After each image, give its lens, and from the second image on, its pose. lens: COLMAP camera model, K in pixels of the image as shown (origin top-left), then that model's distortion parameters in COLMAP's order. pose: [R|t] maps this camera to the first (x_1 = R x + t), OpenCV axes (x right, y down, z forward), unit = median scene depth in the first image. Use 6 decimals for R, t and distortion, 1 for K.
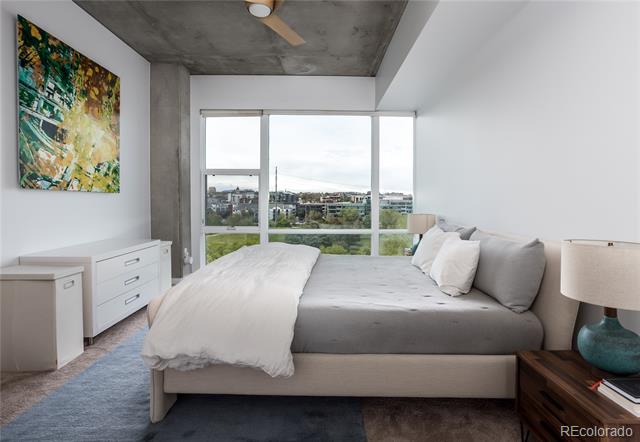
lens RADIAL K [[333.6, 0, 323.2], [0, 333.6, 207.1], [0, 0, 1]] dist [-0.000829, 0.012938]
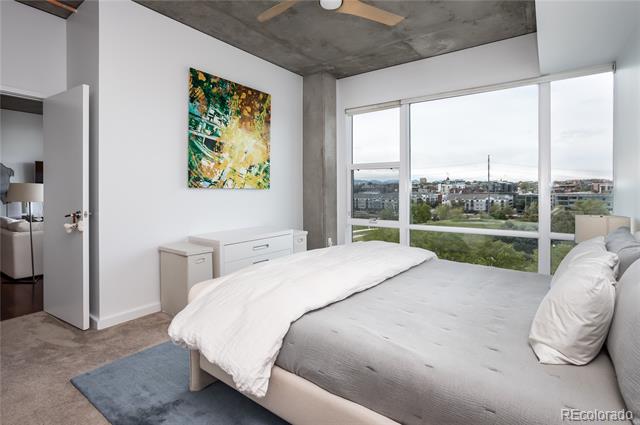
lens RADIAL K [[320.5, 0, 317.1], [0, 320.5, 191.2], [0, 0, 1]] dist [-0.019925, 0.005958]
pose [[0.804074, -0.004707, -0.594510, 0.209392], [-0.006243, 0.999847, -0.016360, -0.014638], [0.594496, 0.016866, 0.803921, 0.150203]]
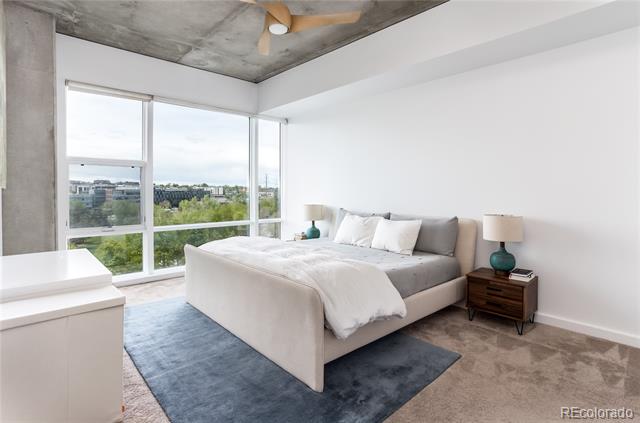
lens RADIAL K [[326.4, 0, 308.9], [0, 326.4, 196.4], [0, 0, 1]] dist [-0.002474, 0.002602]
pose [[0.750904, -0.017338, 0.660184, -0.549515], [0.017626, 0.999825, 0.006210, -0.019321], [-0.660176, 0.006973, 0.751078, 0.074619]]
